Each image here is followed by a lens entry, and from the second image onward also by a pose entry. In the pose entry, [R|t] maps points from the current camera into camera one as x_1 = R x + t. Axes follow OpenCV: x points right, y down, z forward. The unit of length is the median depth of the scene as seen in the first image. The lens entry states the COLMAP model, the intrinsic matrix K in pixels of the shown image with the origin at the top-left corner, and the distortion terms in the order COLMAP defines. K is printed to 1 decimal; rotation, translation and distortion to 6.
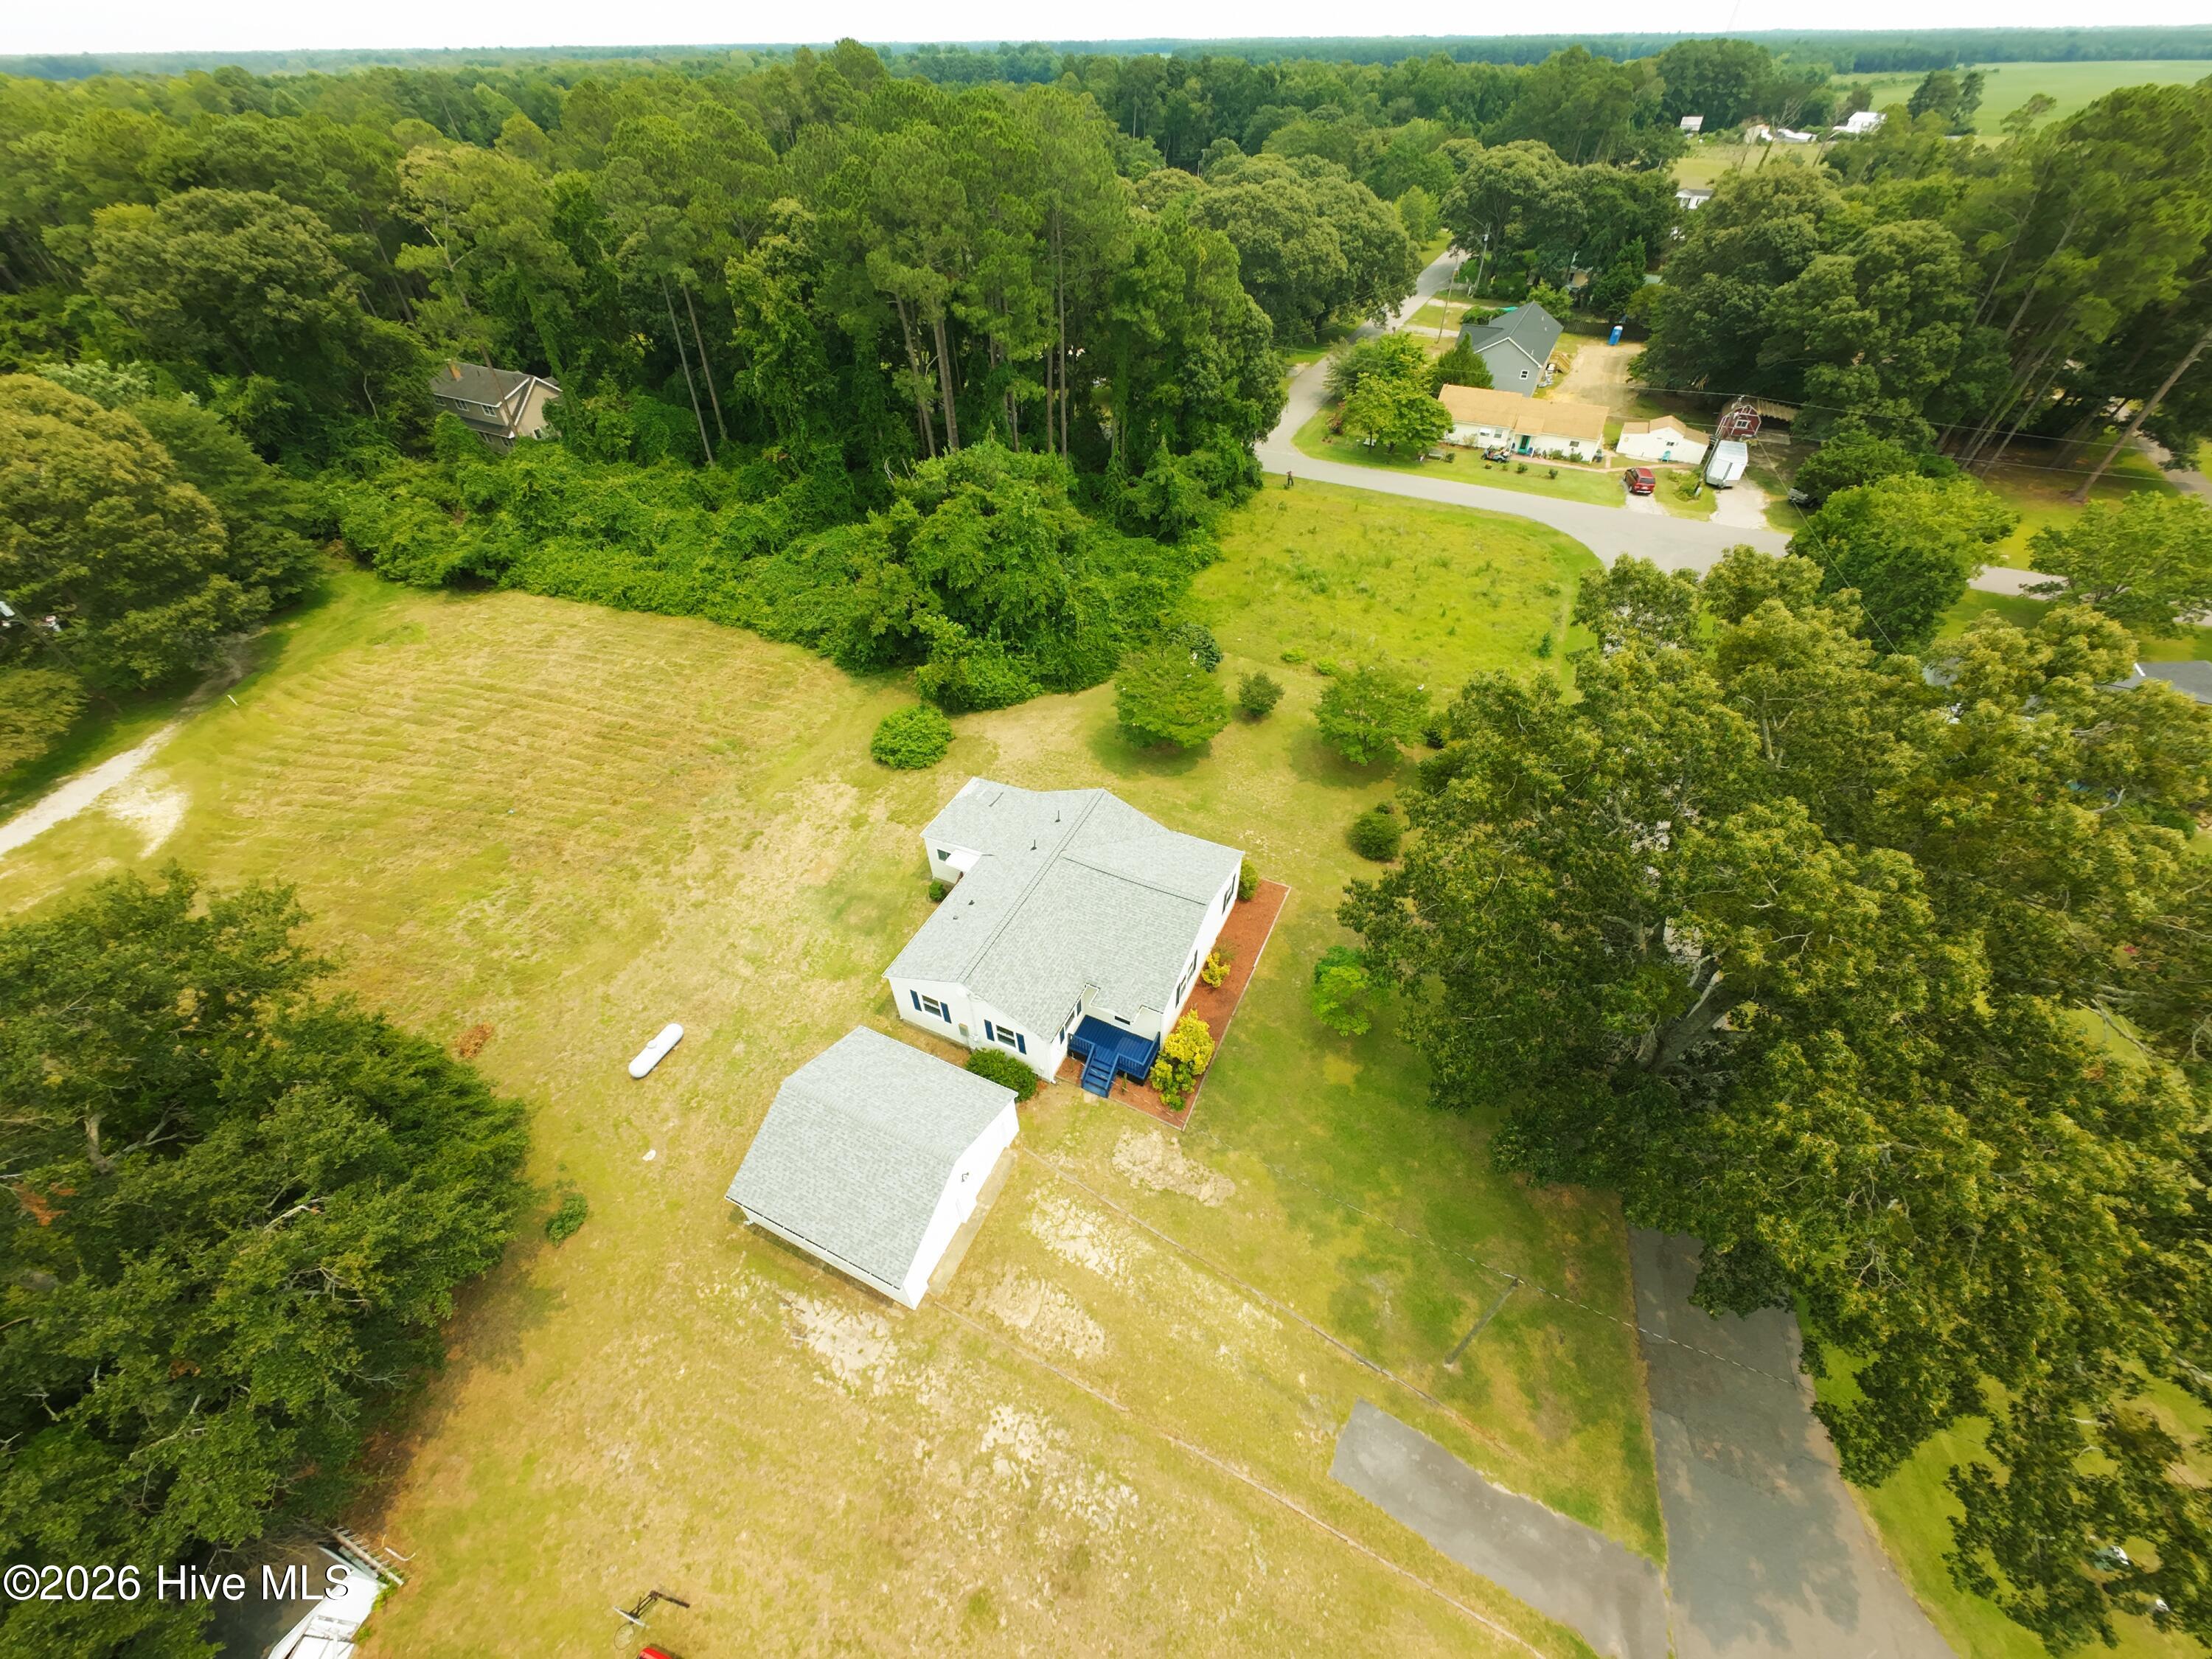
lens RADIAL K [[859.7, 0, 1106.0], [0, 859.7, 829.5], [0, 0, 1]] dist [-0.007672, 0.002994]
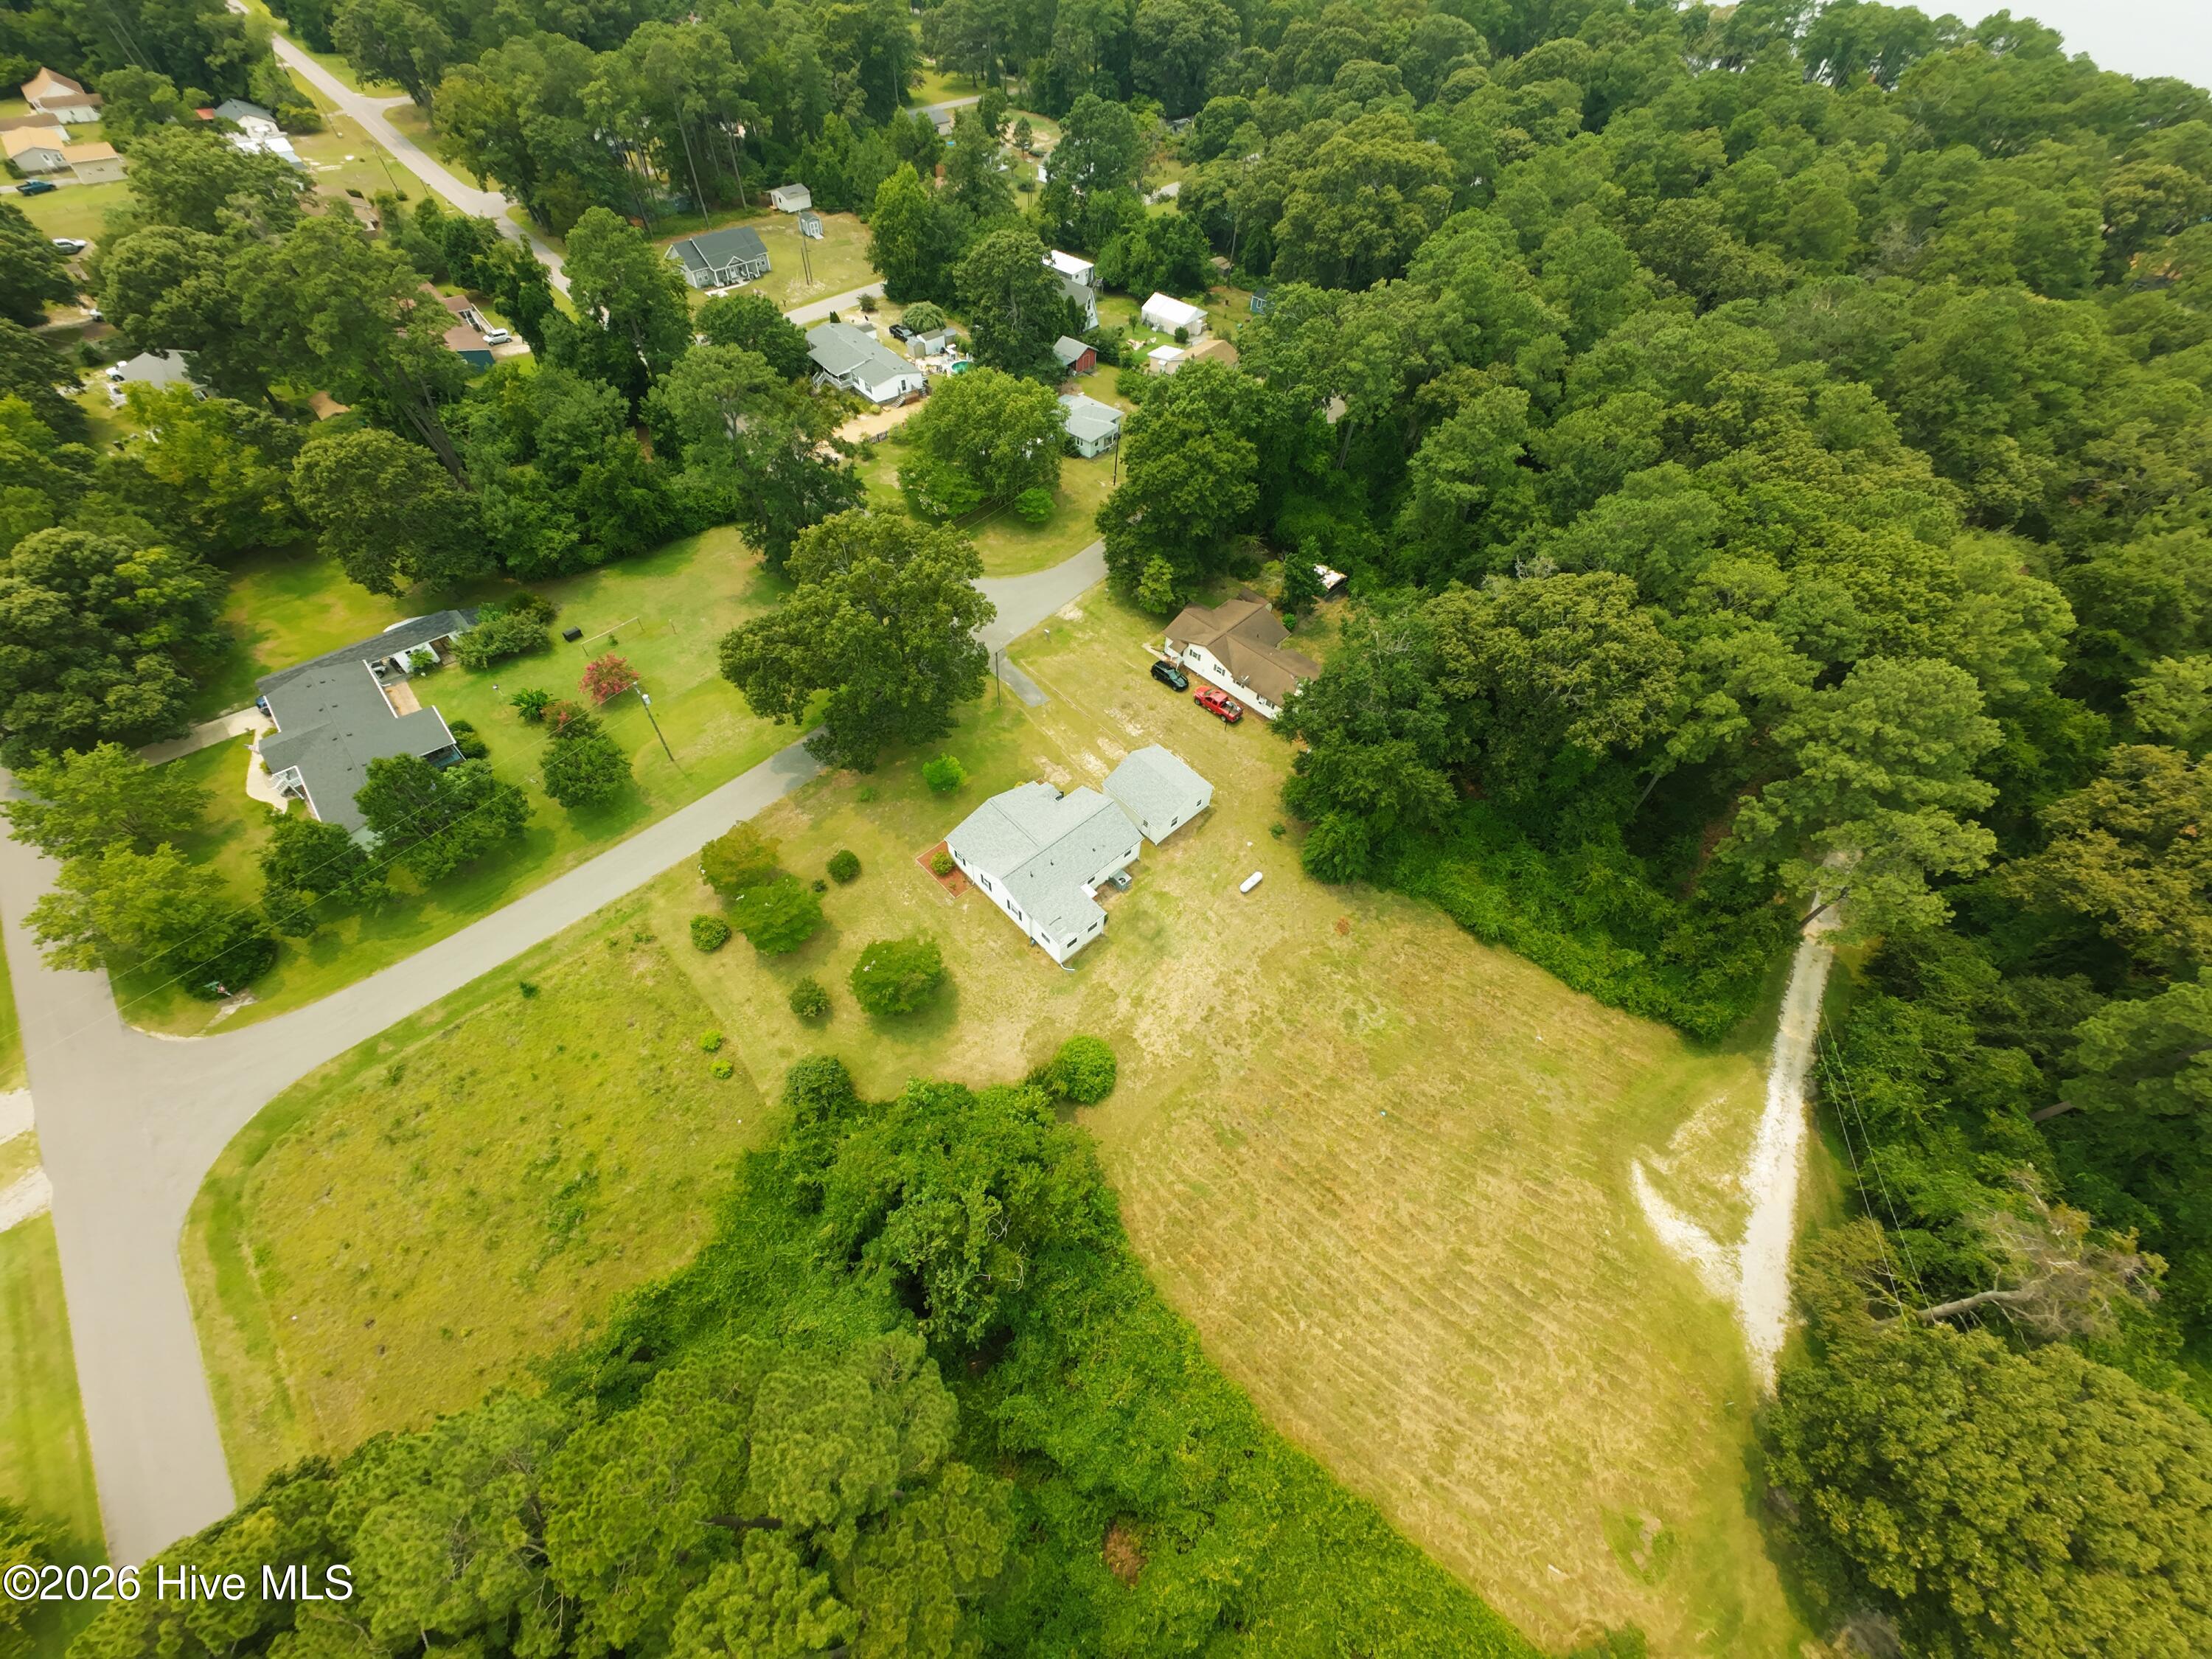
lens RADIAL K [[859.7, 0, 1106.0], [0, 859.7, 829.5], [0, 0, 1]] dist [-0.007672, 0.002994]
pose [[-0.931212, -0.306485, 0.197258, -0.591573], [0.216660, -0.030268, 0.975778, -1.935015], [-0.293090, 0.951394, 0.094589, 0.818122]]
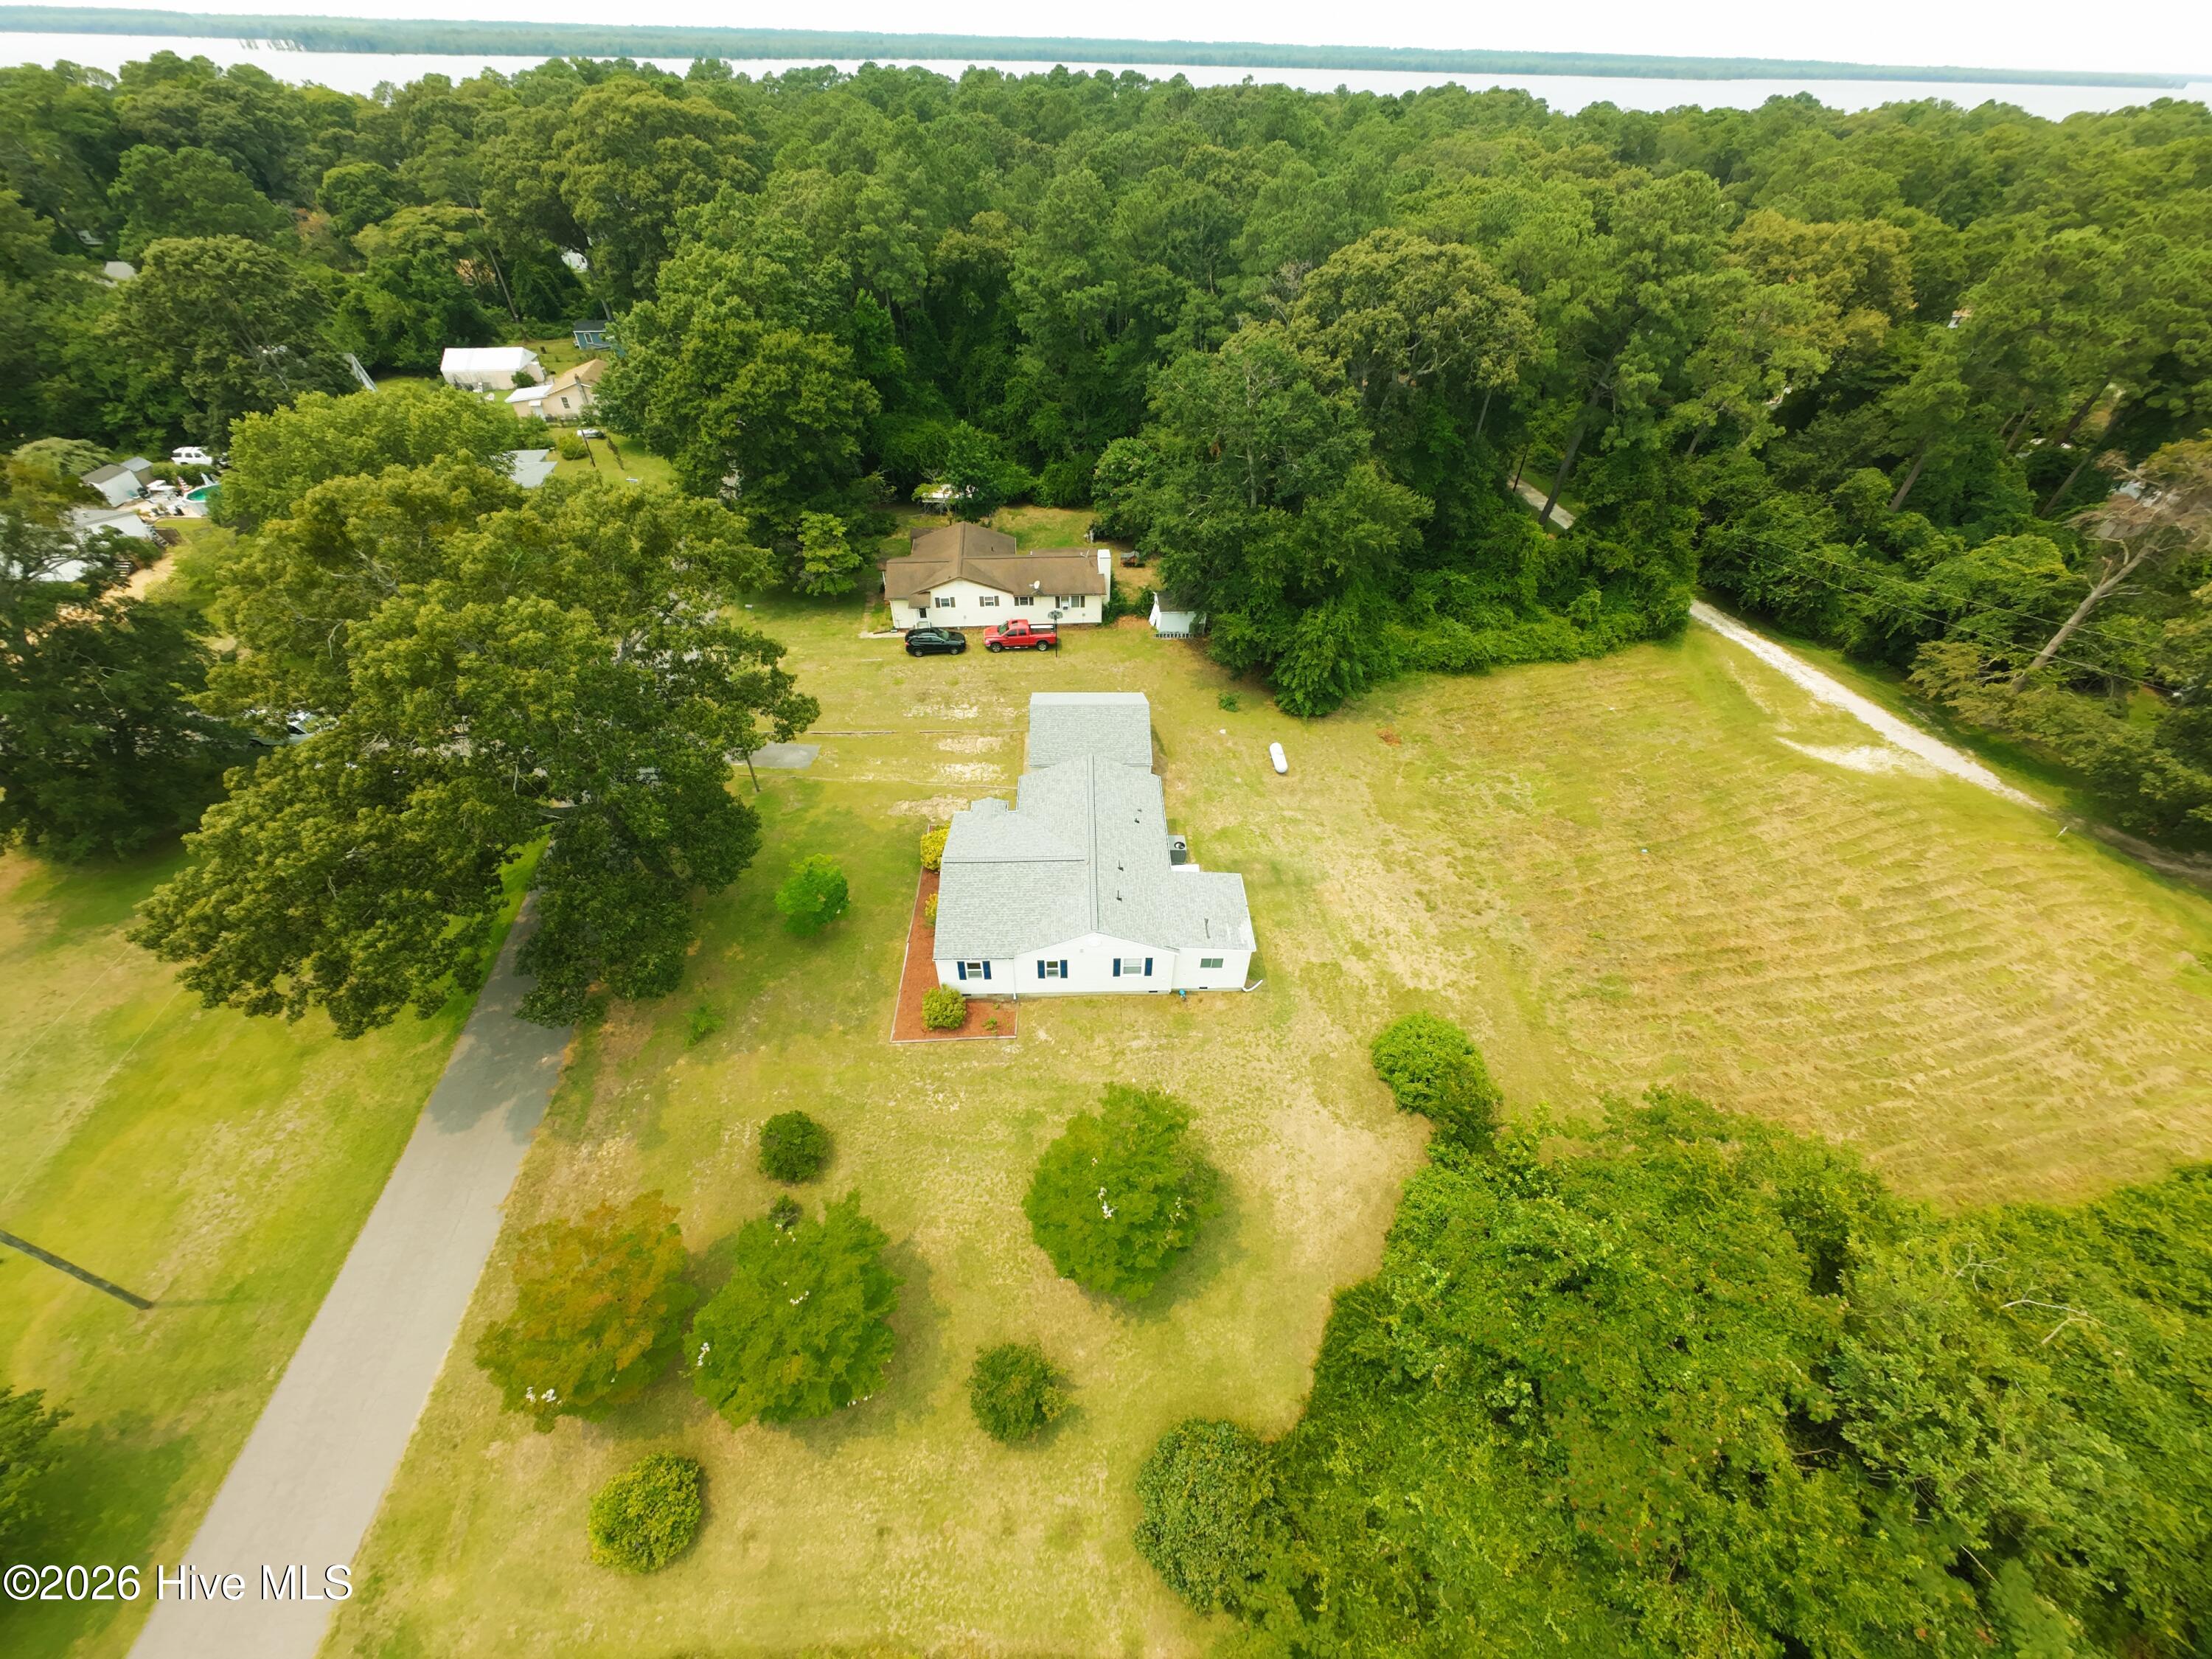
lens RADIAL K [[859.7, 0, 1106.0], [0, 859.7, 829.5], [0, 0, 1]] dist [-0.007672, 0.002994]
pose [[-0.887777, 0.304057, -0.345545, 0.319121], [-0.321489, 0.127624, 0.938273, -1.092268], [0.329389, 0.944066, -0.015551, 1.087516]]
